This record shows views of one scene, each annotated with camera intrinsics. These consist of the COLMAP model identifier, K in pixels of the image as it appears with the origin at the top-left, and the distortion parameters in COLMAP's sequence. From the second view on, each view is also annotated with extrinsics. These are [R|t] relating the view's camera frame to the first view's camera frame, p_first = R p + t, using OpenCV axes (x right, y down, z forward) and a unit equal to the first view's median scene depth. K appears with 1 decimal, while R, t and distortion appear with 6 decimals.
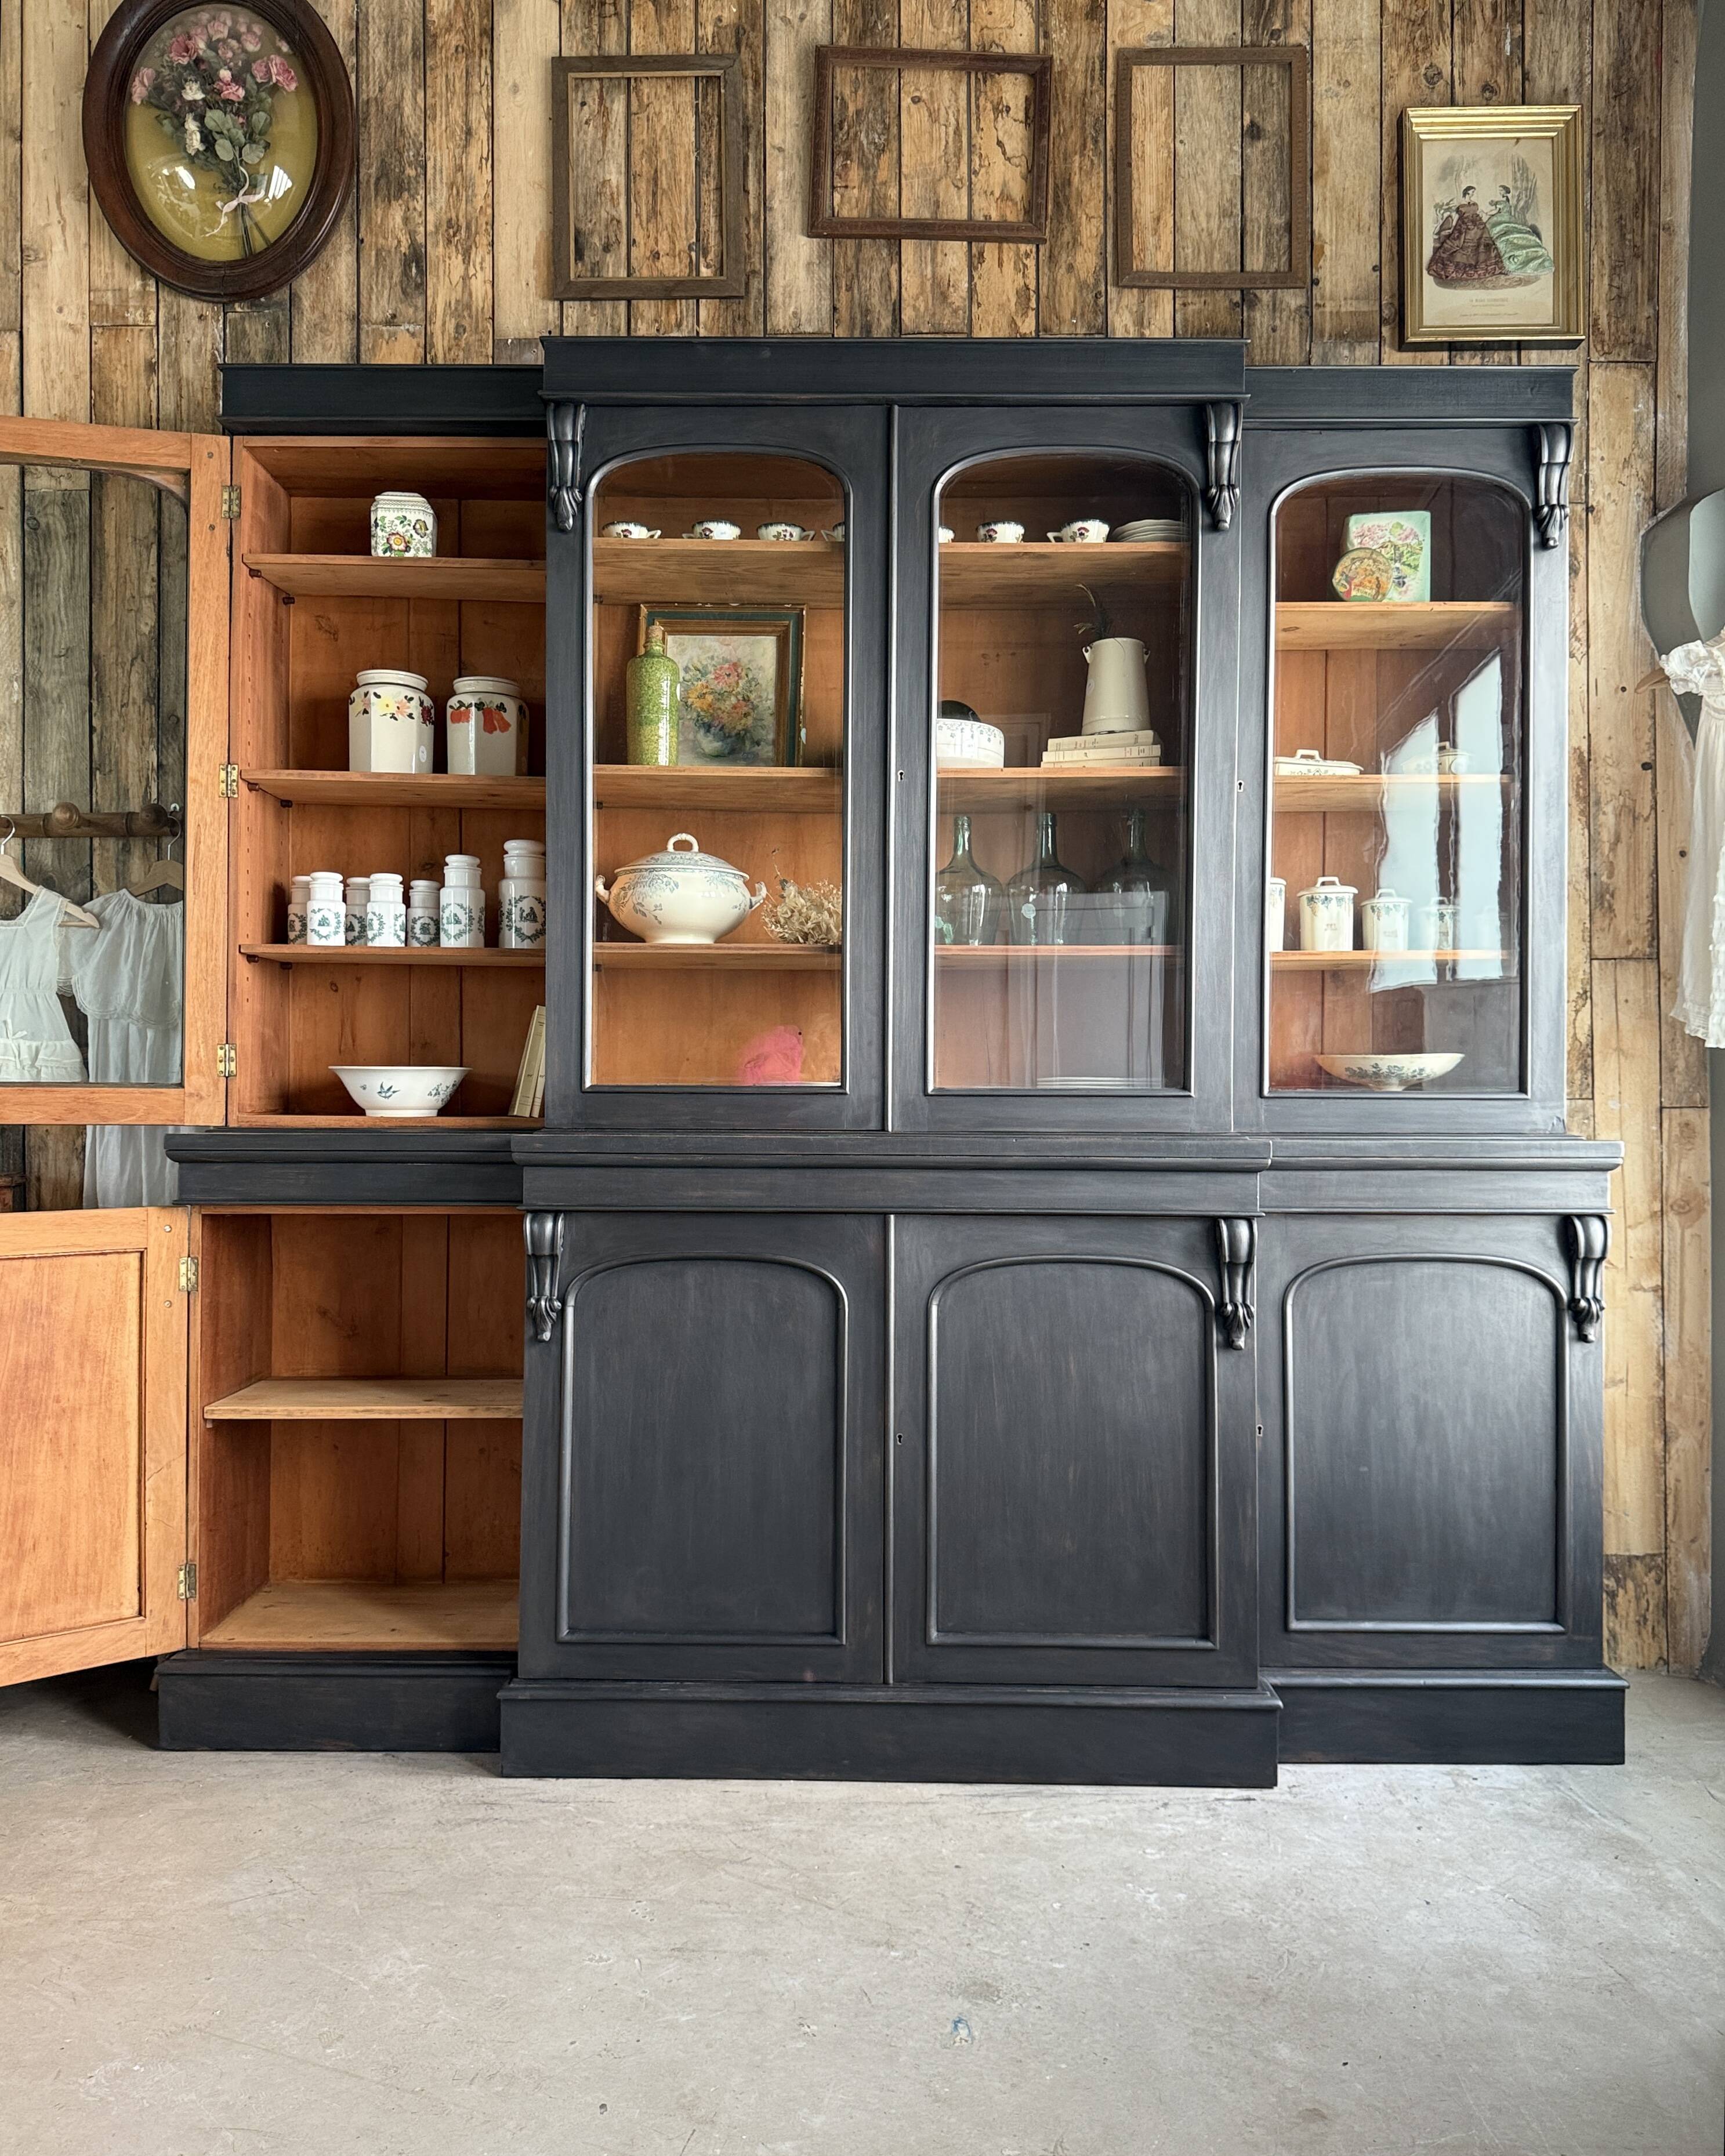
lens RADIAL K [[1625.4, 0, 862.5], [0, 1625.4, 1078.0], [0, 0, 1]] dist [0.002372, -0.004765]
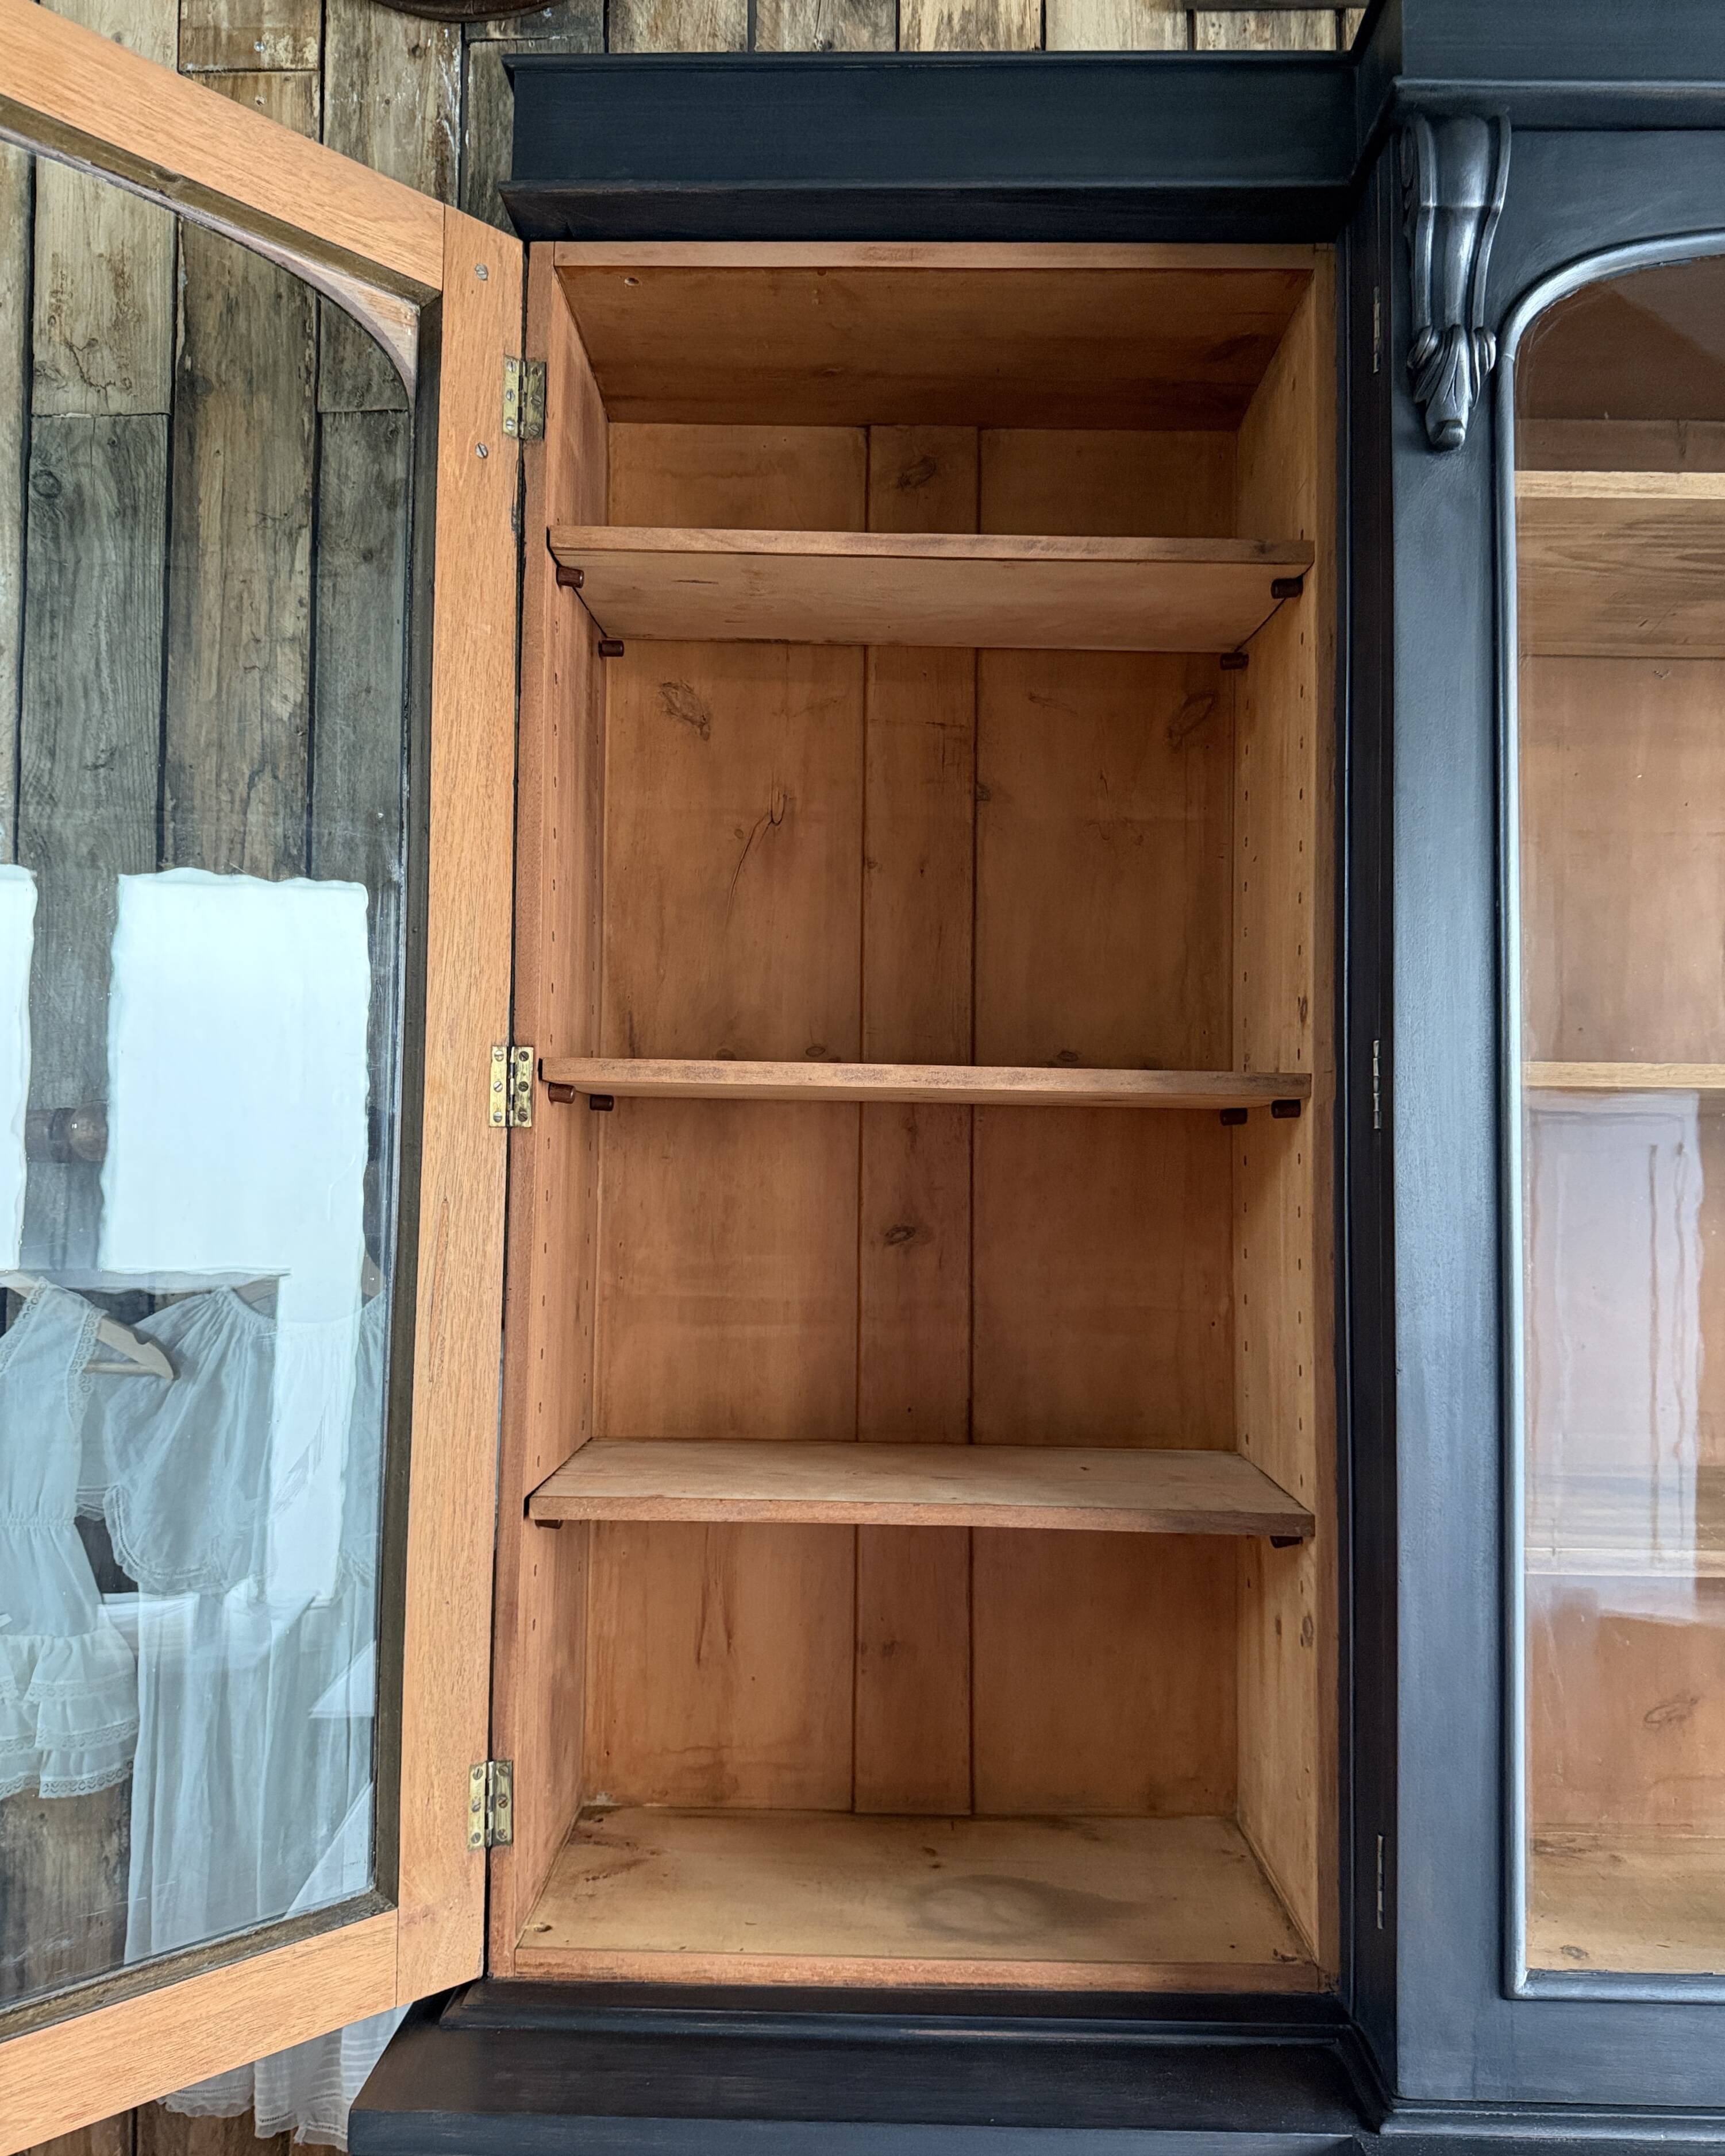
lens RADIAL K [[1572.9, 0, 862.5], [0, 1572.9, 1078.0], [0, 0, 1]] dist [0.000161, -0.010267]
pose [[0.999953, 0.005391, -0.007998, -0.278498], [-0.005697, 0.999234, -0.038710, -0.158737], [0.007784, 0.038754, 0.999218, 0.572564]]
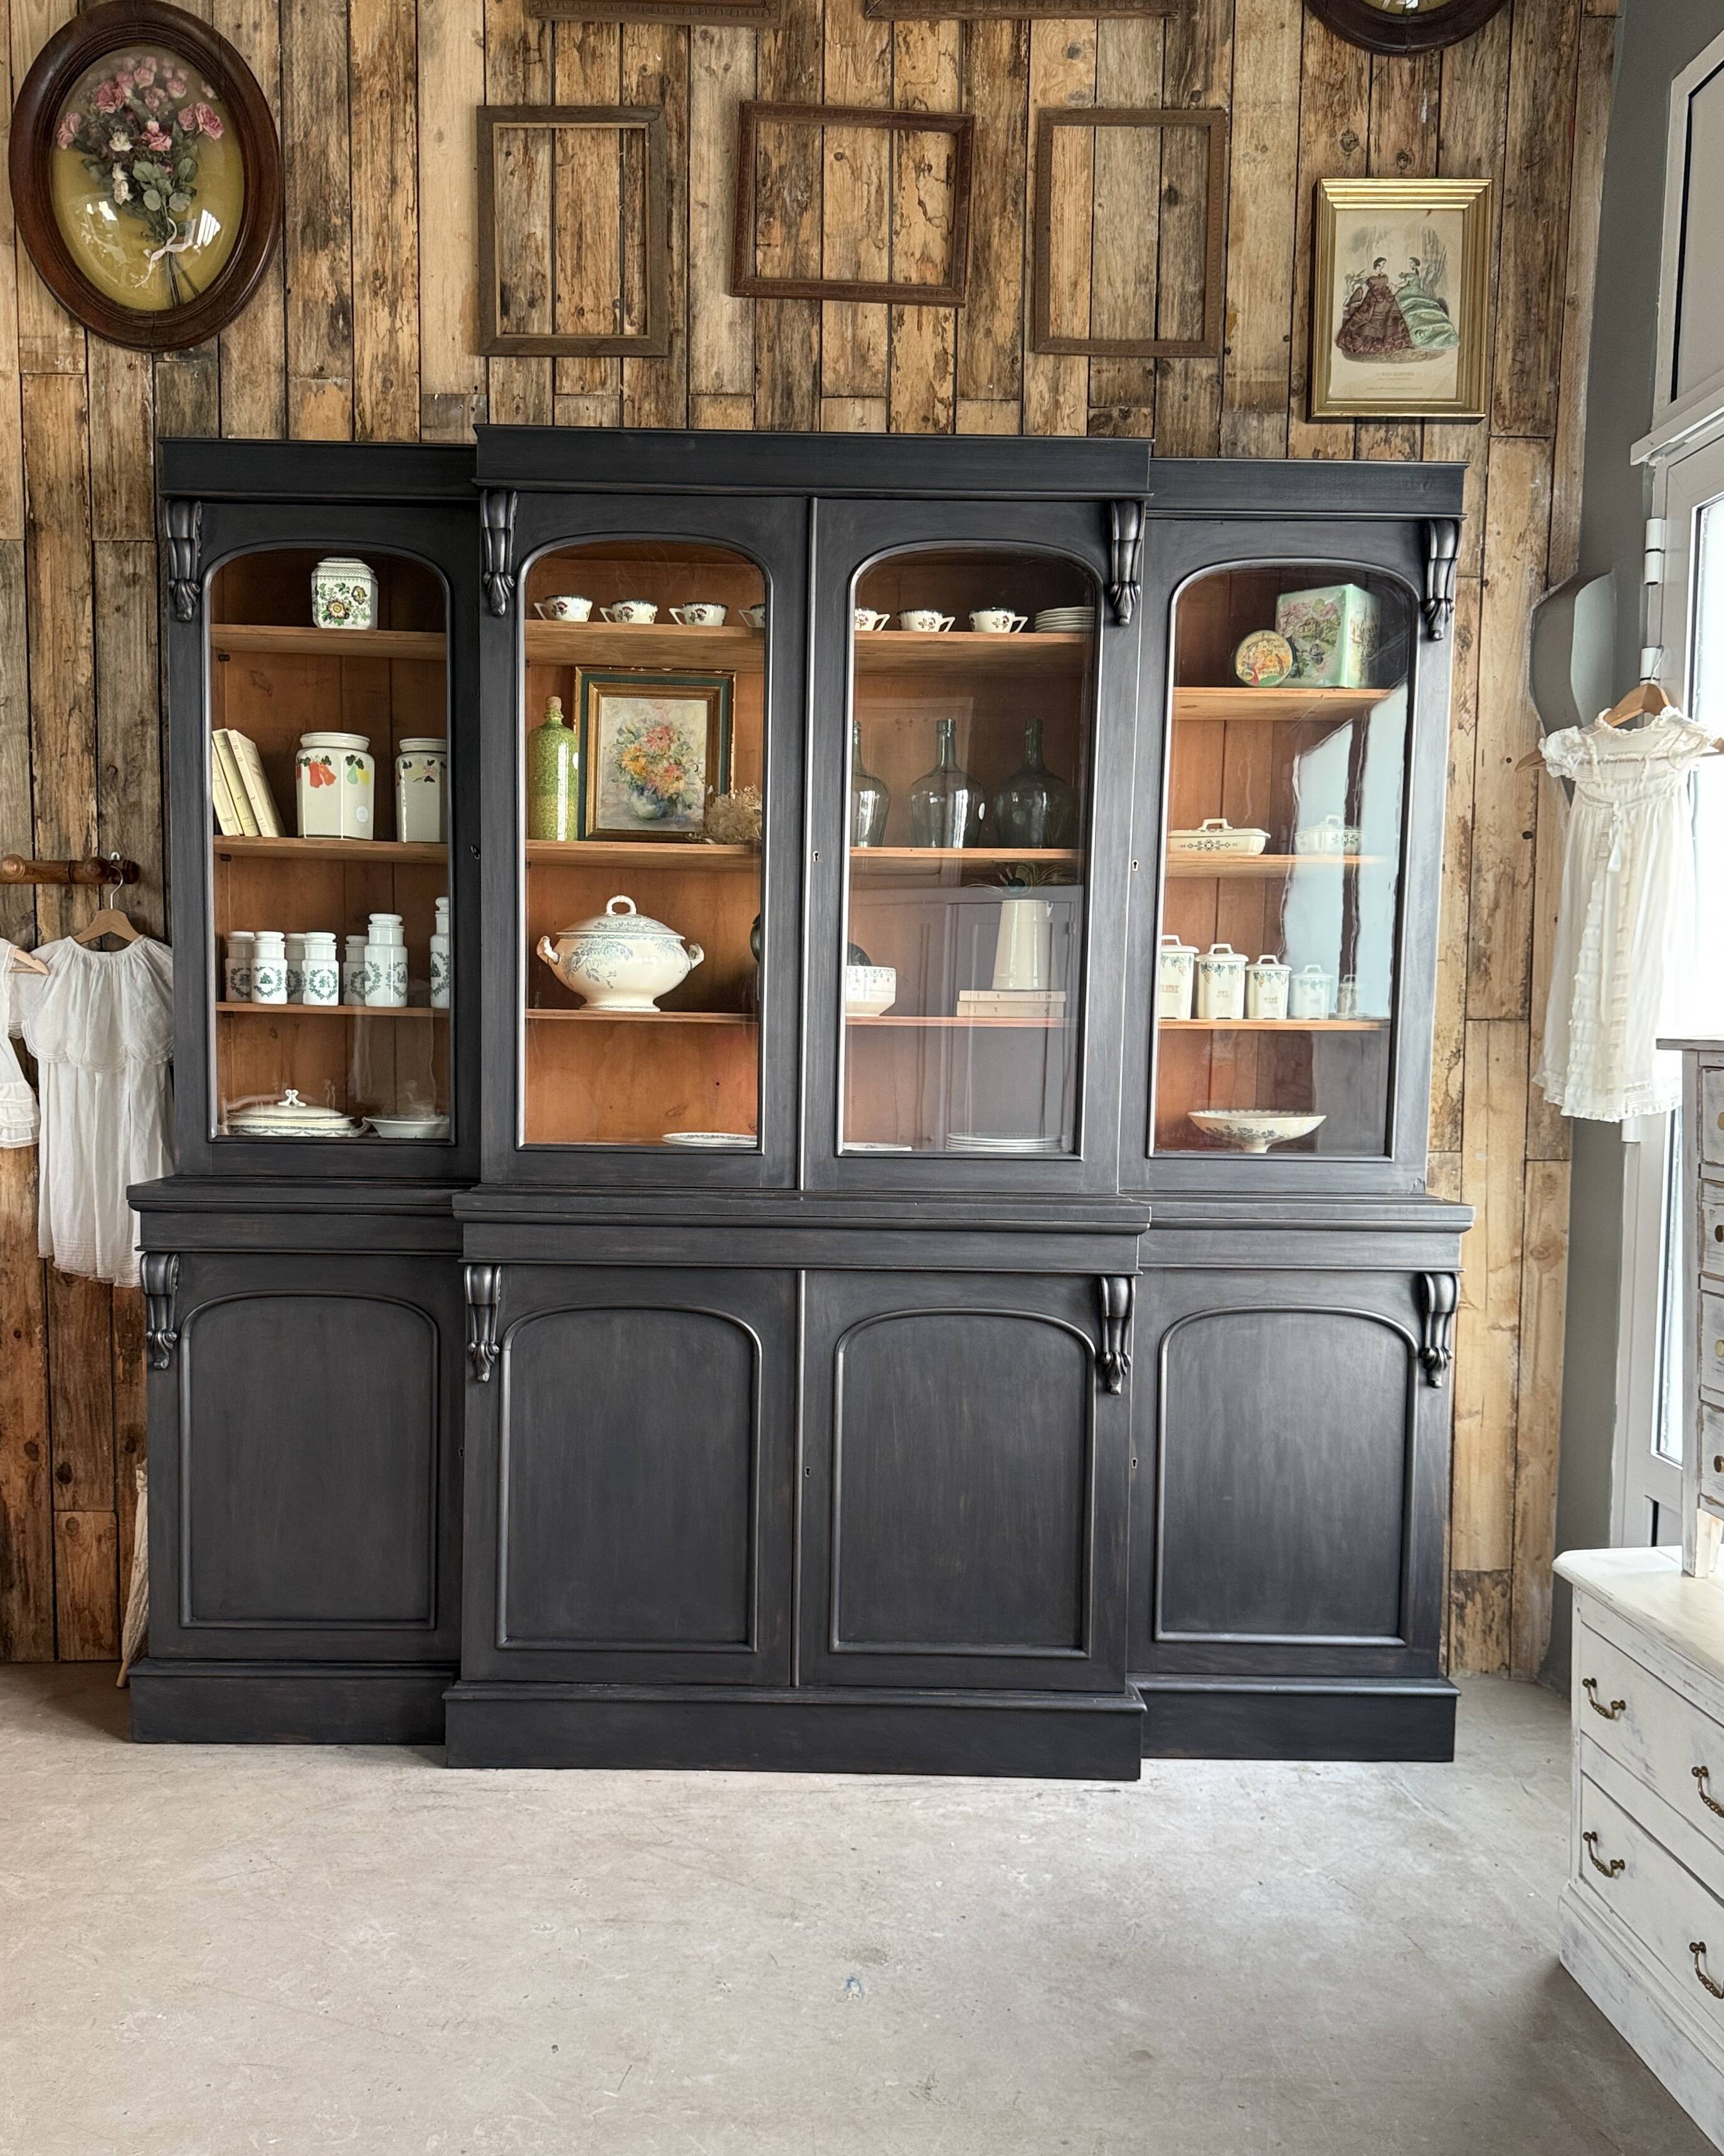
lens RADIAL K [[1730.7, 0, 795.7], [0, 1730.7, 1153.1], [0, 0, 1]] dist [0.047238, -0.066468]
pose [[0.999854, 0.009767, 0.014044, -0.003057], [-0.010885, 0.996584, 0.081866, -0.074998], [-0.013196, -0.082007, 0.996544, -0.131053]]
